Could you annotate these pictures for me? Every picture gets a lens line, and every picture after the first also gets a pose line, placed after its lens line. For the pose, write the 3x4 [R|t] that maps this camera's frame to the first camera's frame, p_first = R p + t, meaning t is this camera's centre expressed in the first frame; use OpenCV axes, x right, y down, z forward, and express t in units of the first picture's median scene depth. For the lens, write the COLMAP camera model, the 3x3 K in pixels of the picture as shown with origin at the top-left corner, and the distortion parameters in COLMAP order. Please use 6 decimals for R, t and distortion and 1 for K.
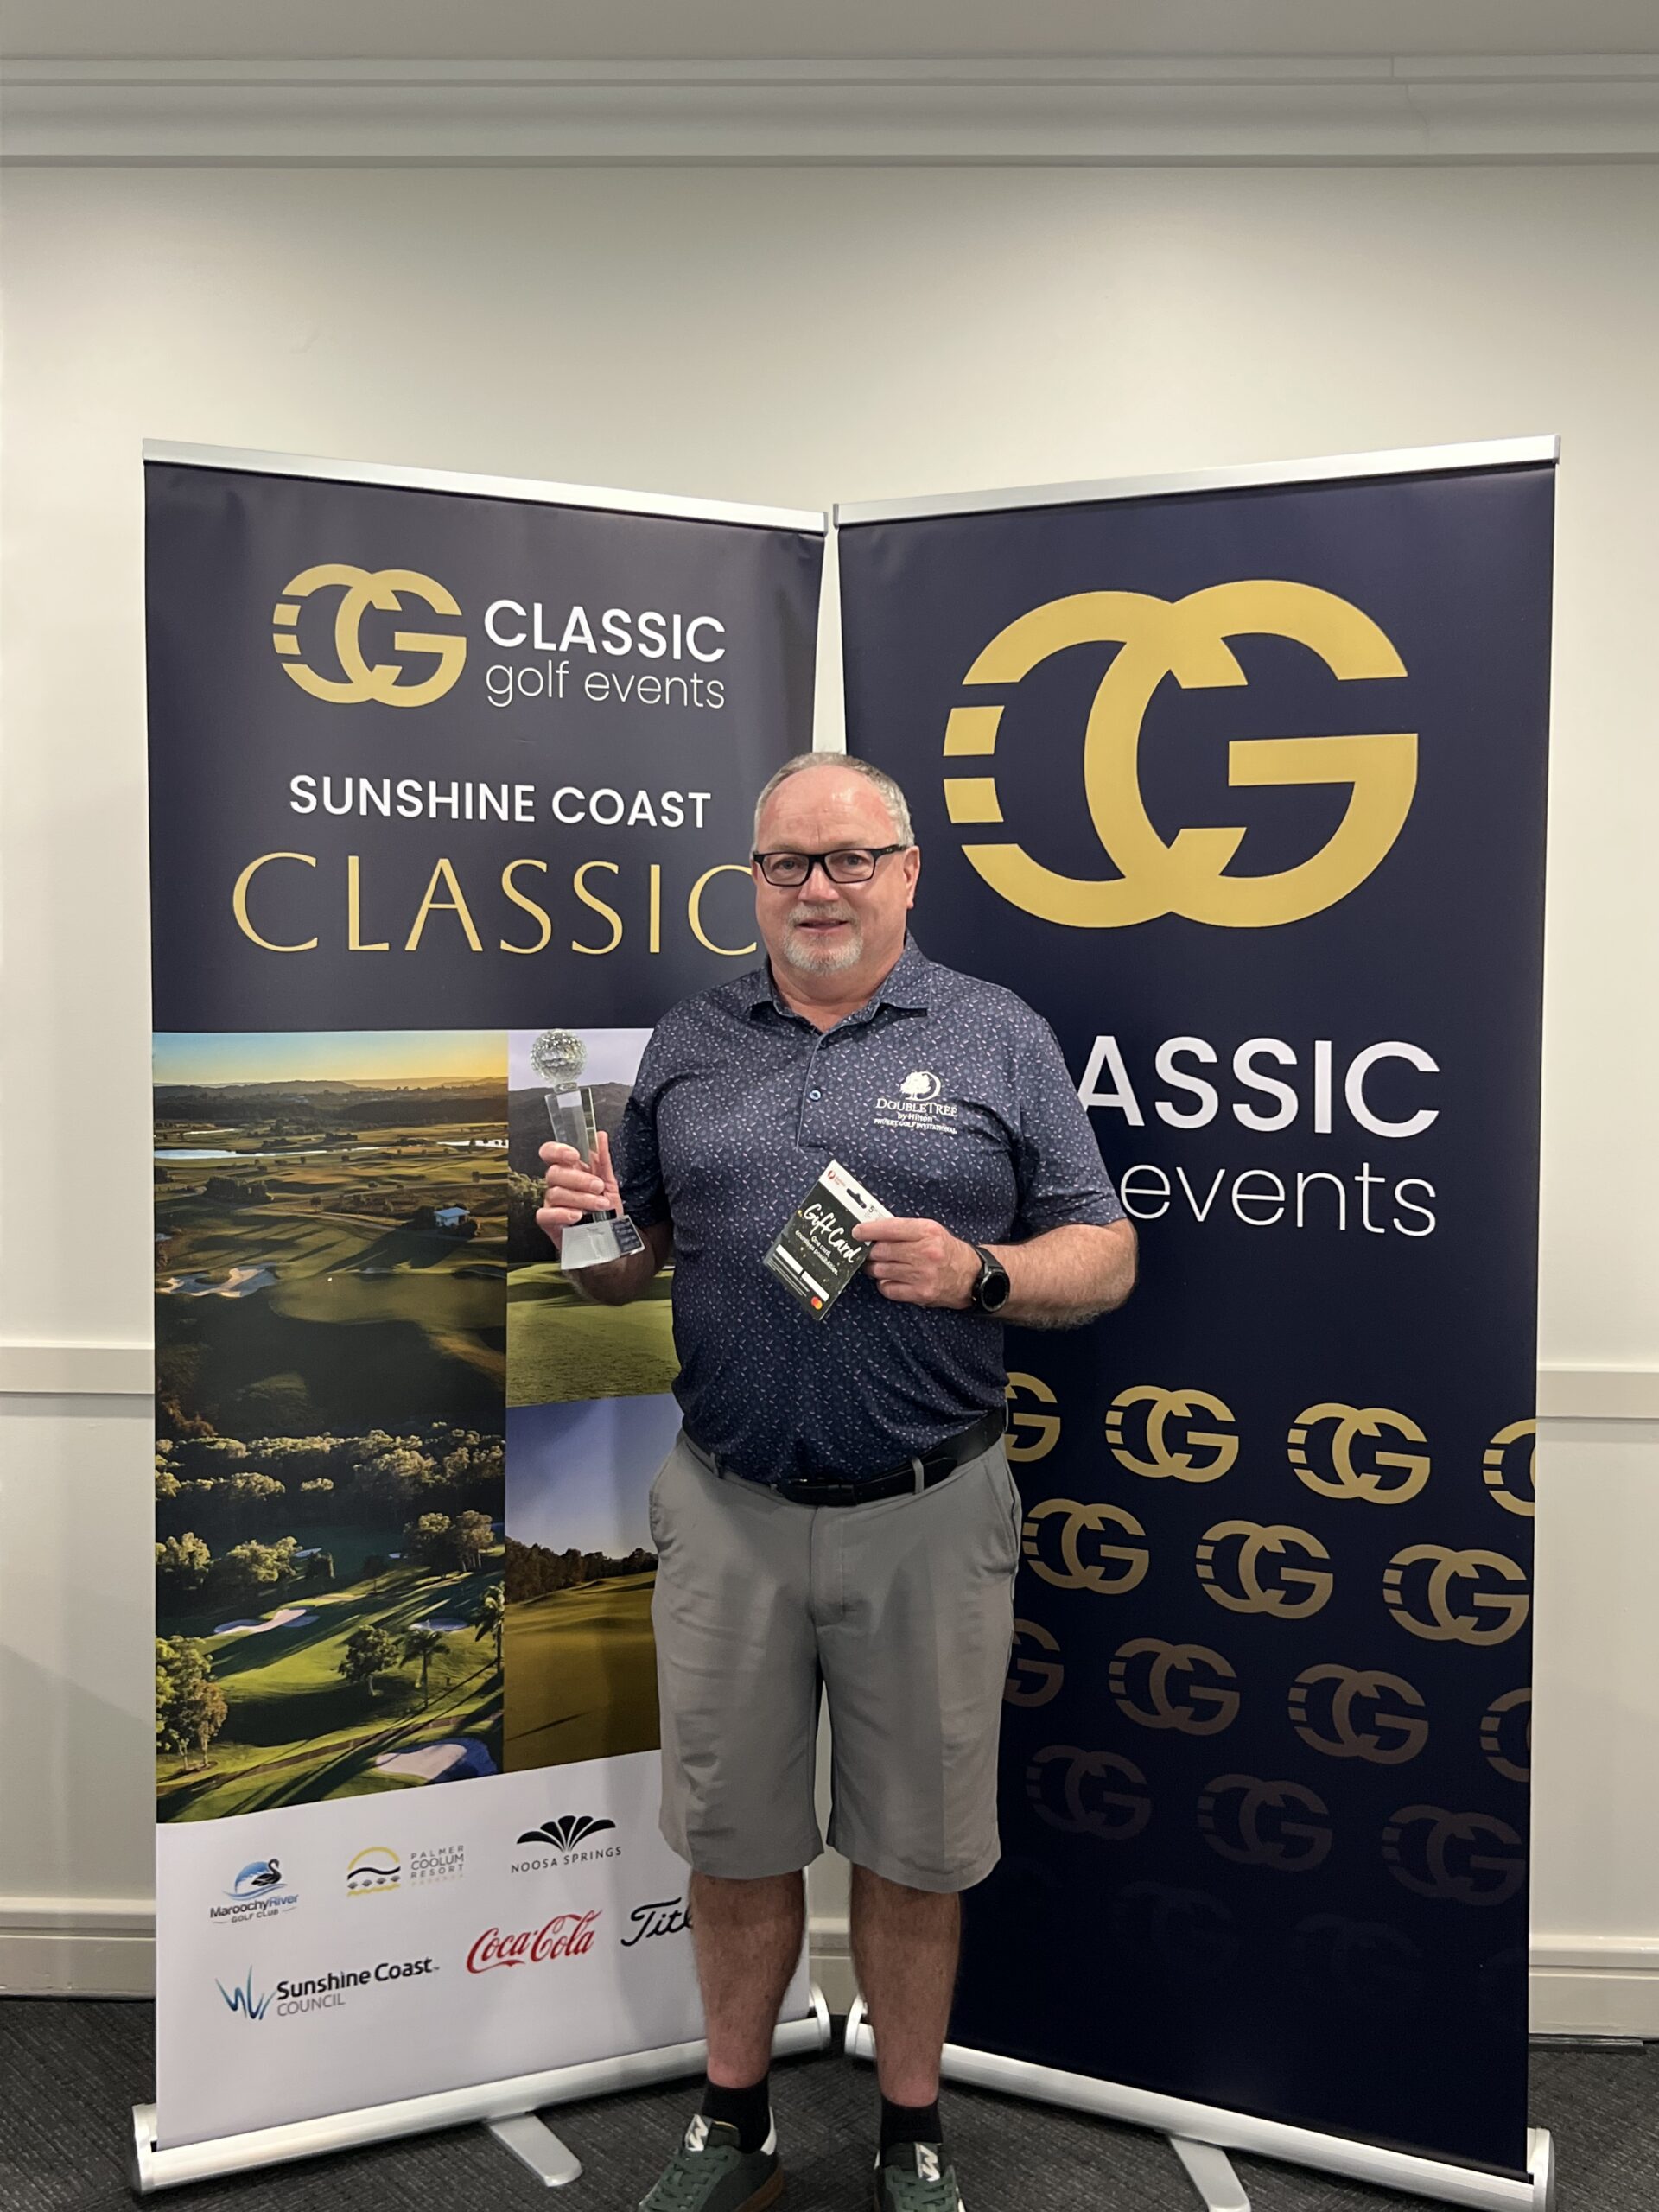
lens RADIAL K [[2065.6, 0, 823.8], [0, 2065.6, 1041.0], [0, 0, 1]] dist [-0.000101, 0.000000]
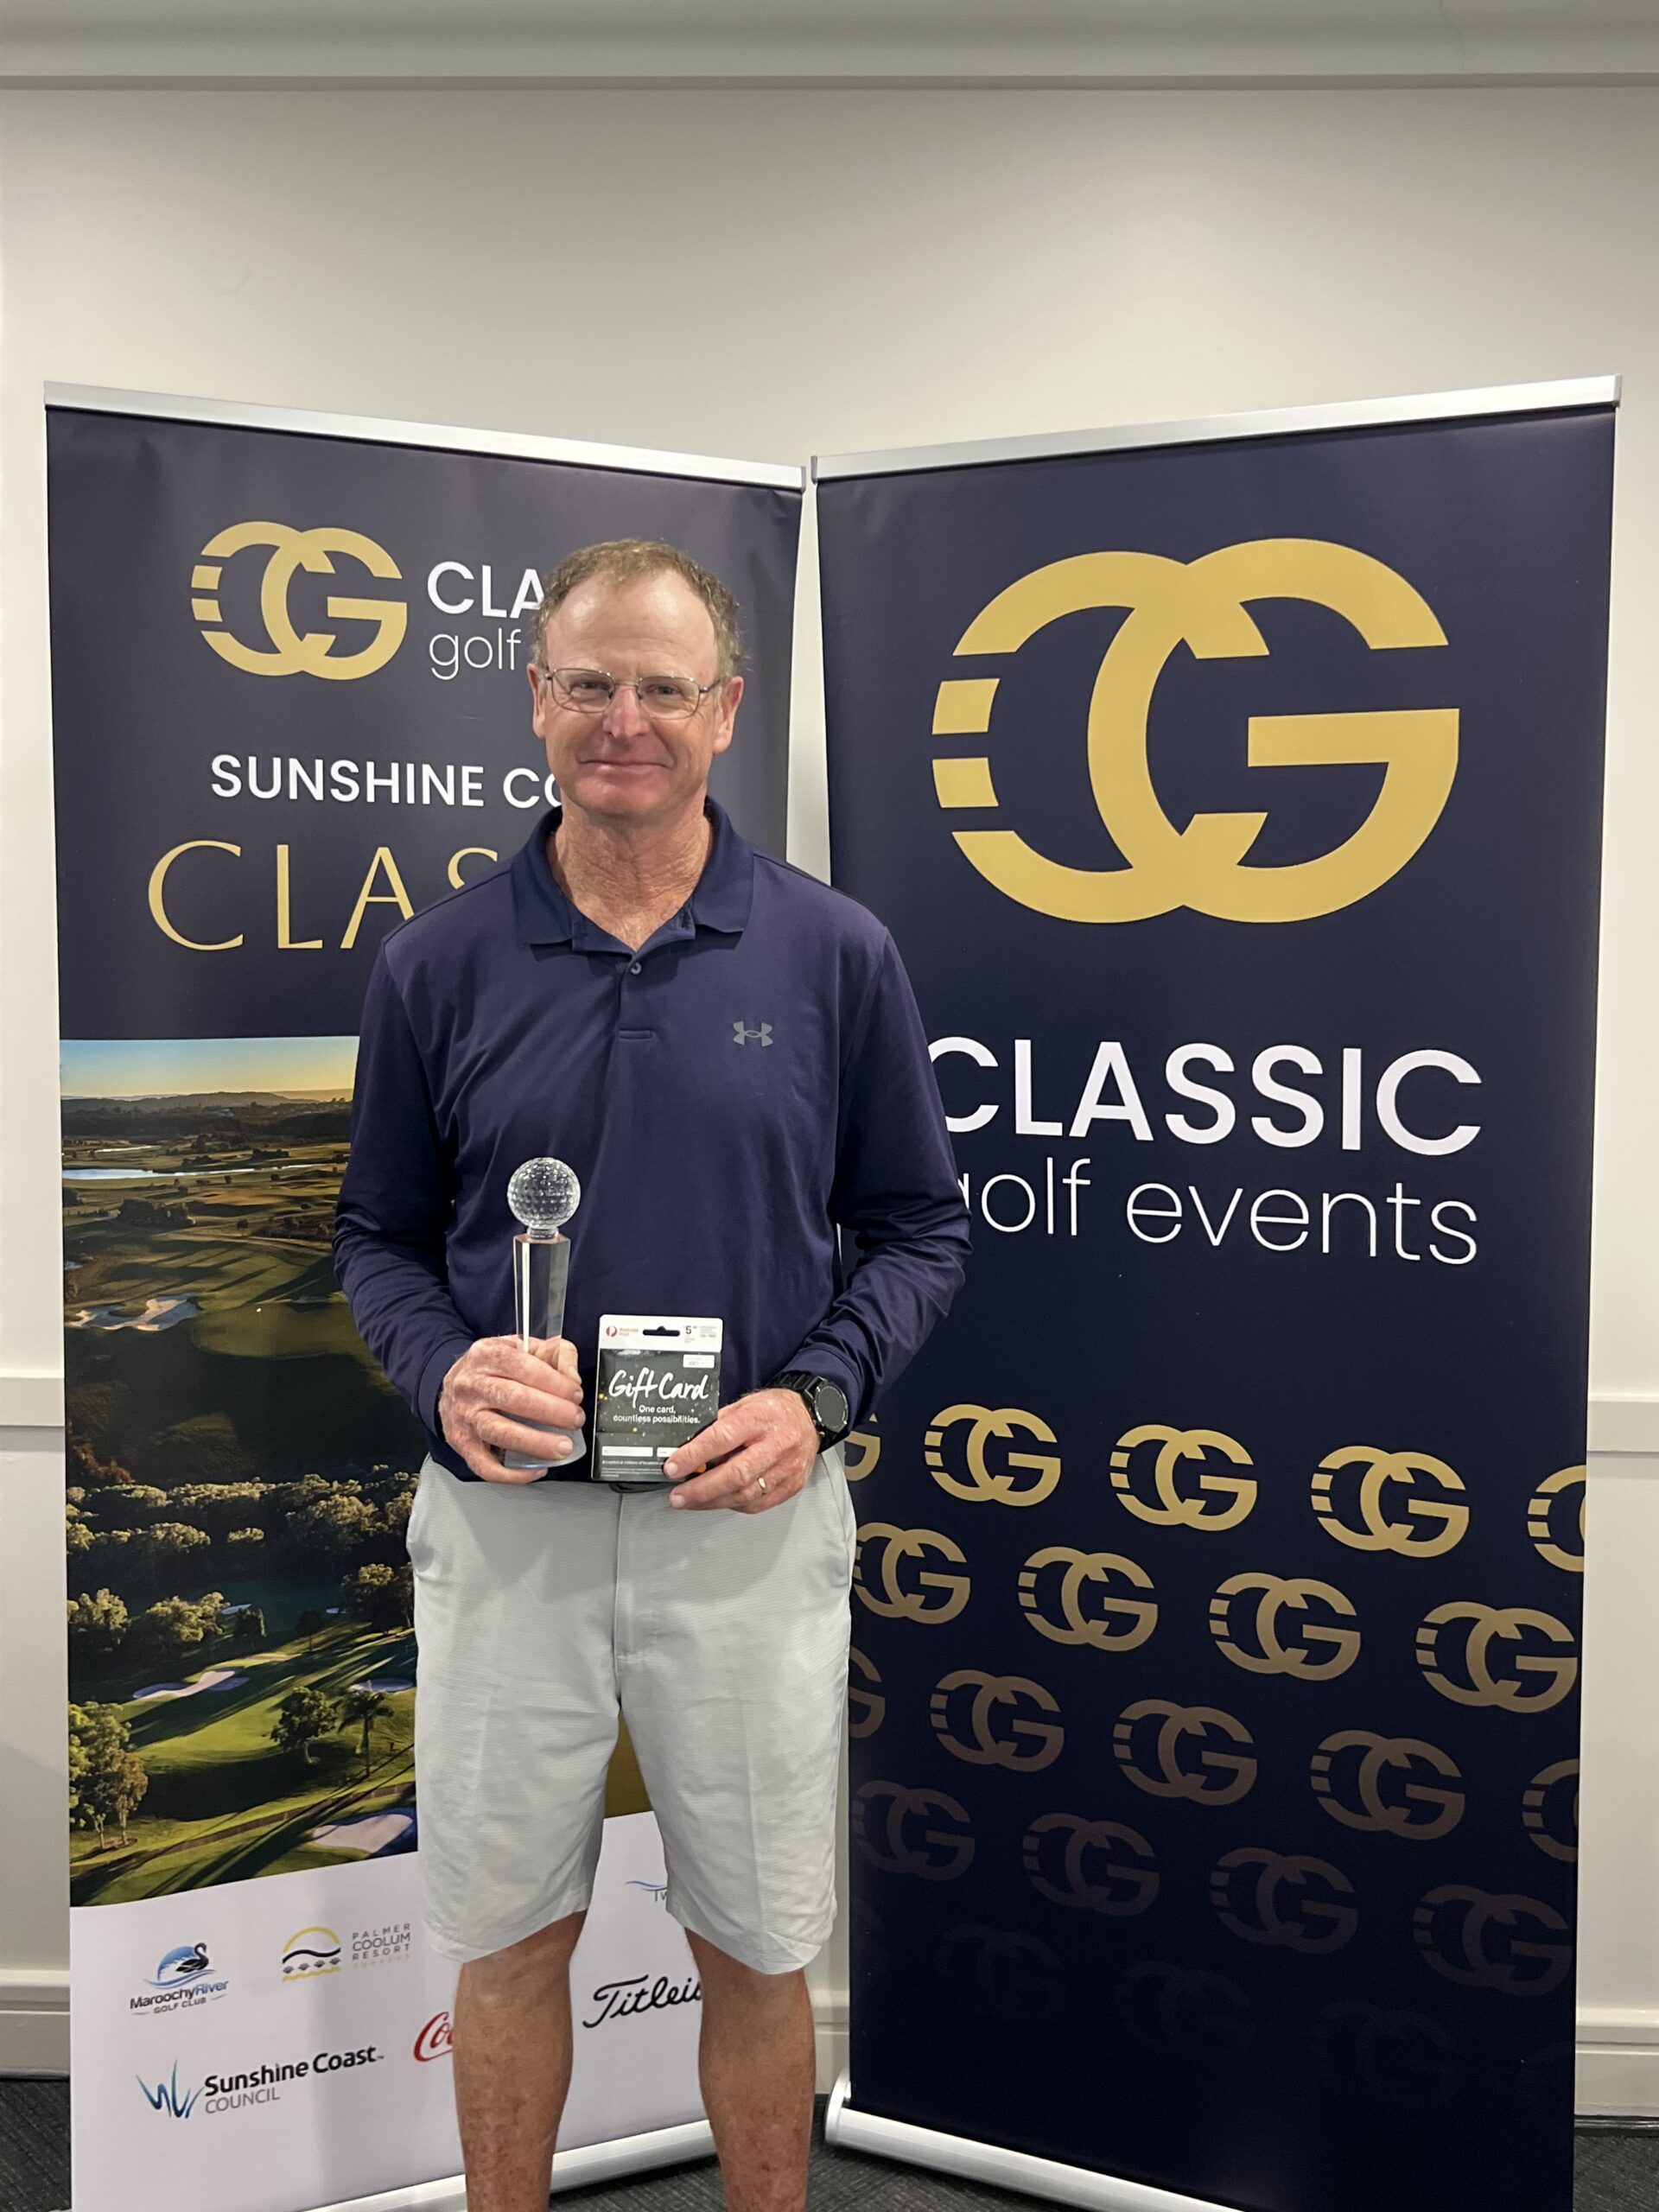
lens RADIAL K [[2065.6, 0, 810.8], [0, 2065.6, 1042.7], [0, 0, 1]] dist [-0.000101, 0.000000]
pose [[0.999999, -0.000697, 0.001343, 0.002911], [0.000682, 0.999937, 0.011211, -0.012501], [-0.001351, -0.011210, 0.999936, 0.091342]]
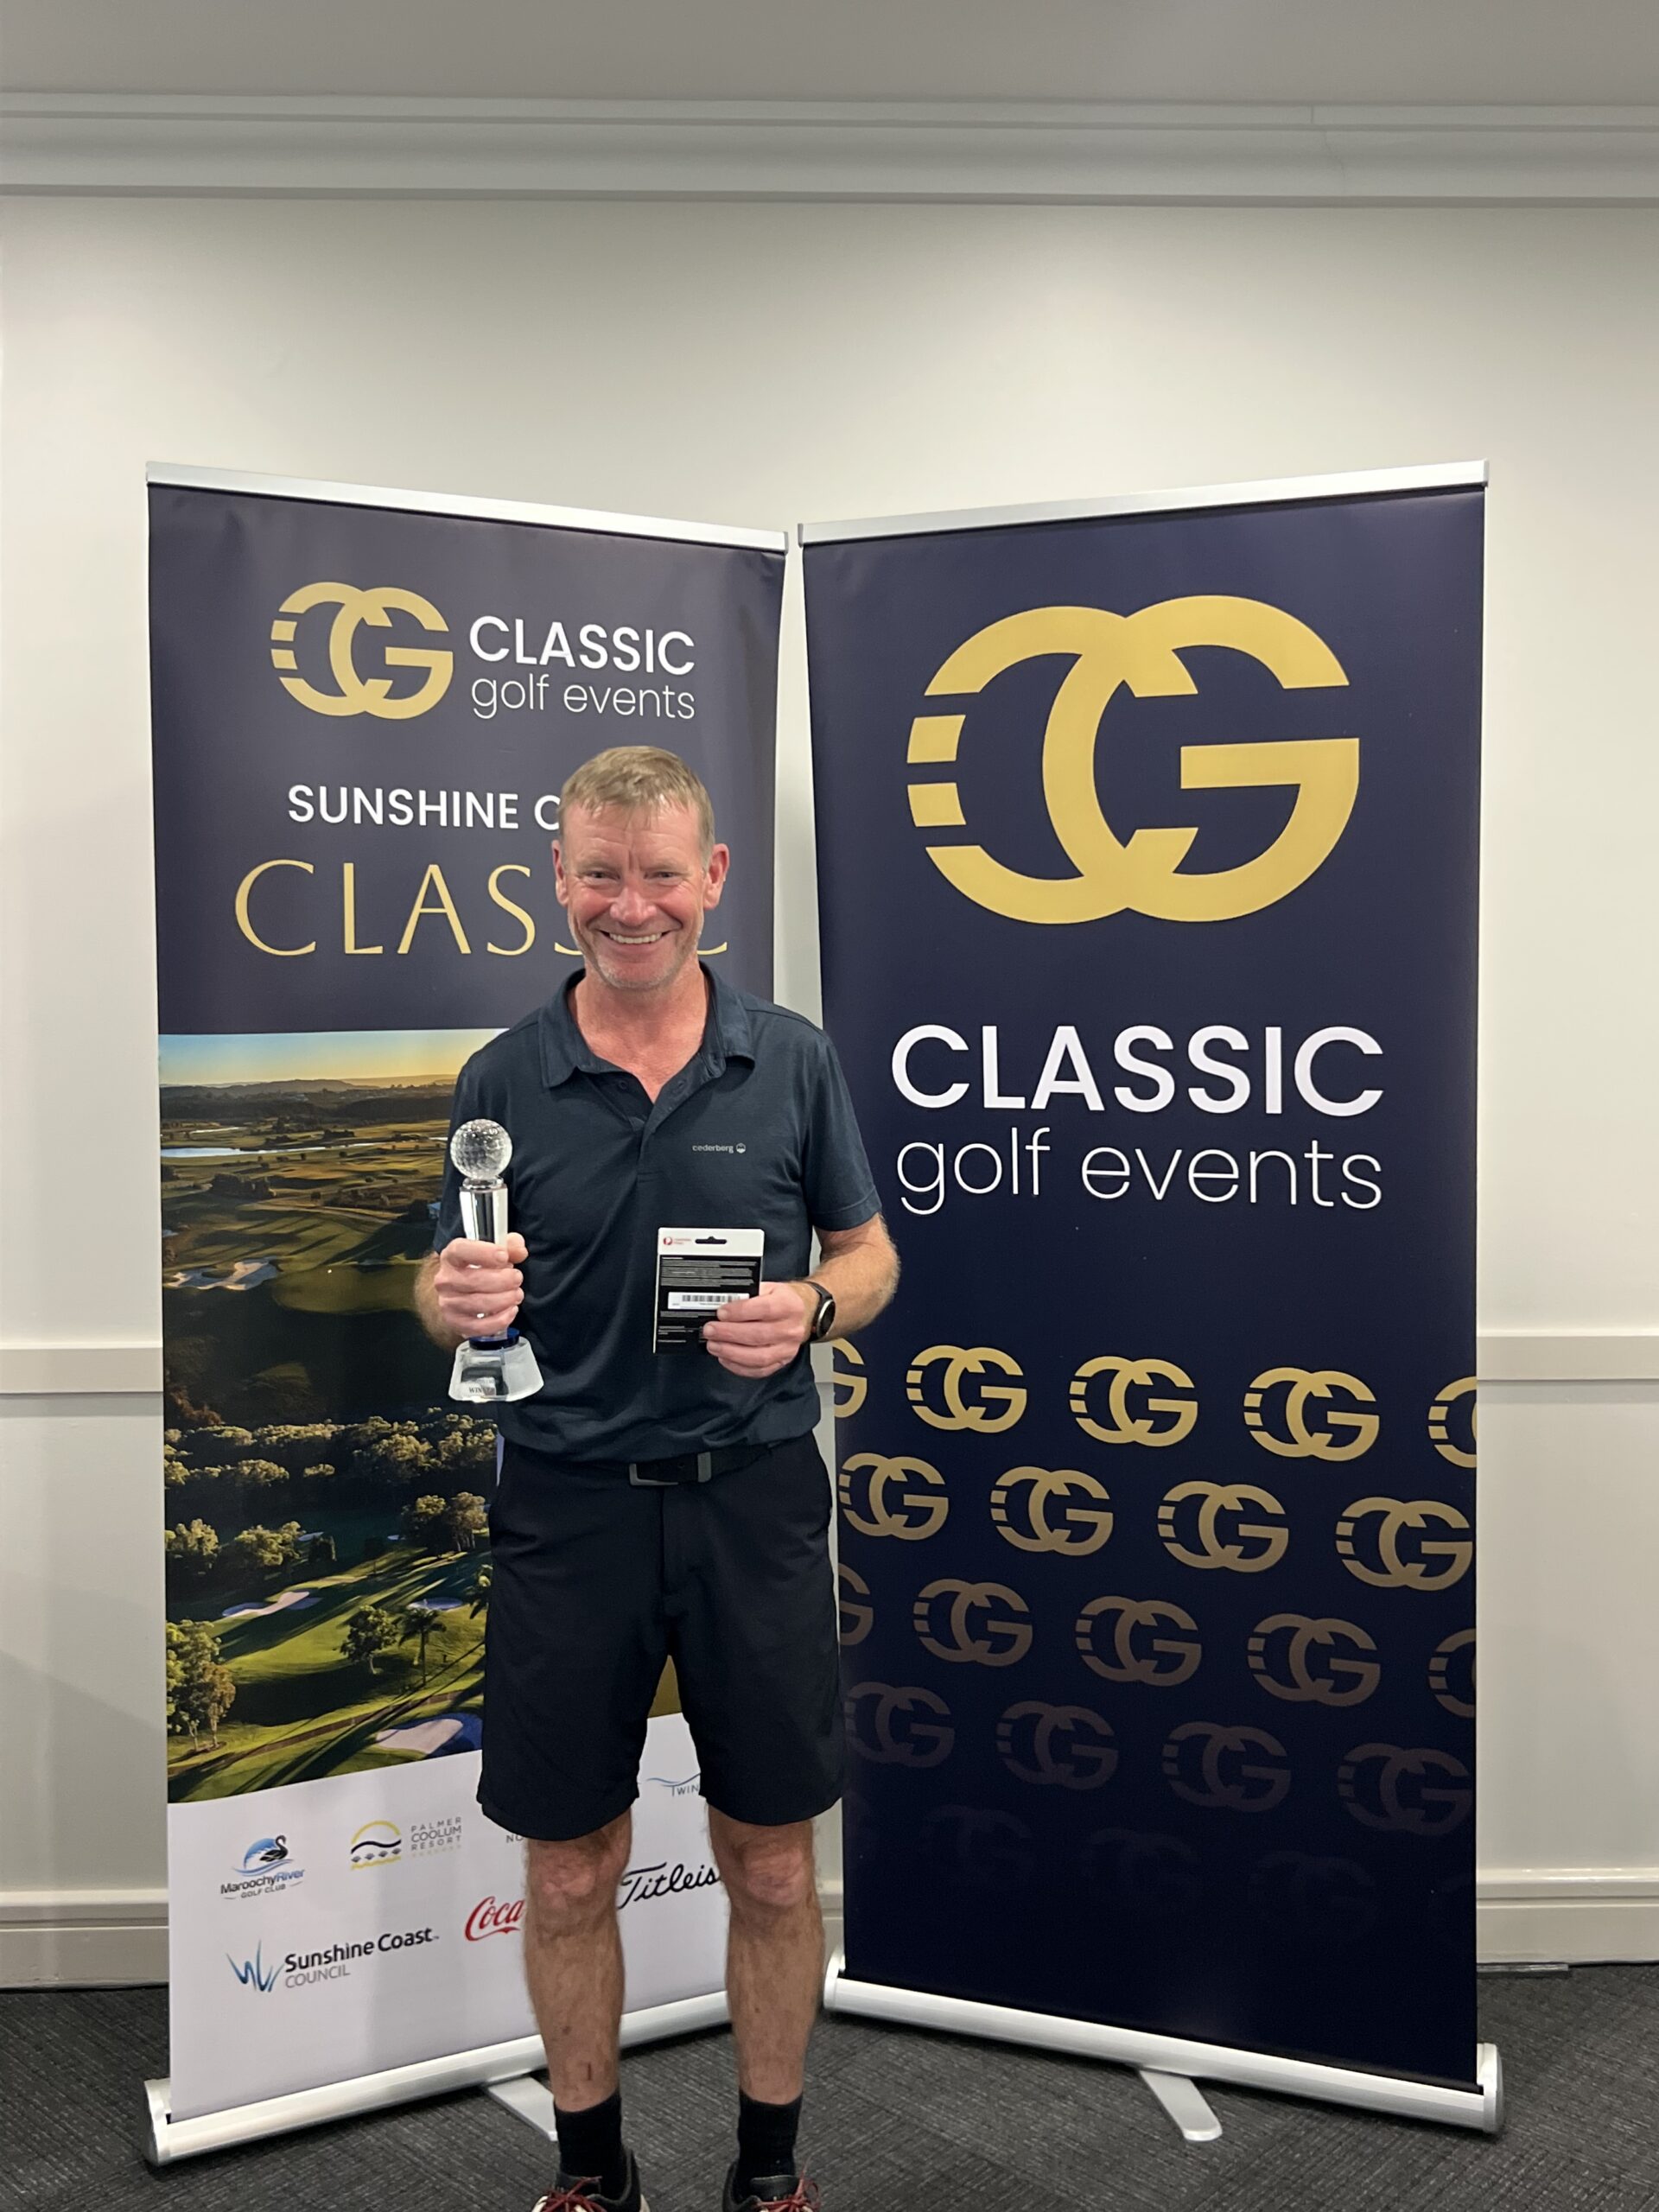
lens RADIAL K [[2065.6, 0, 783.0], [0, 2065.6, 1040.2], [0, 0, 1]] dist [-0.000101, 0.000000]
pose [[0.998214, -0.014665, 0.057913, -0.070783], [0.015089, 0.999862, -0.006883, 0.010070], [-0.057804, 0.007744, 0.998298, -0.048147]]
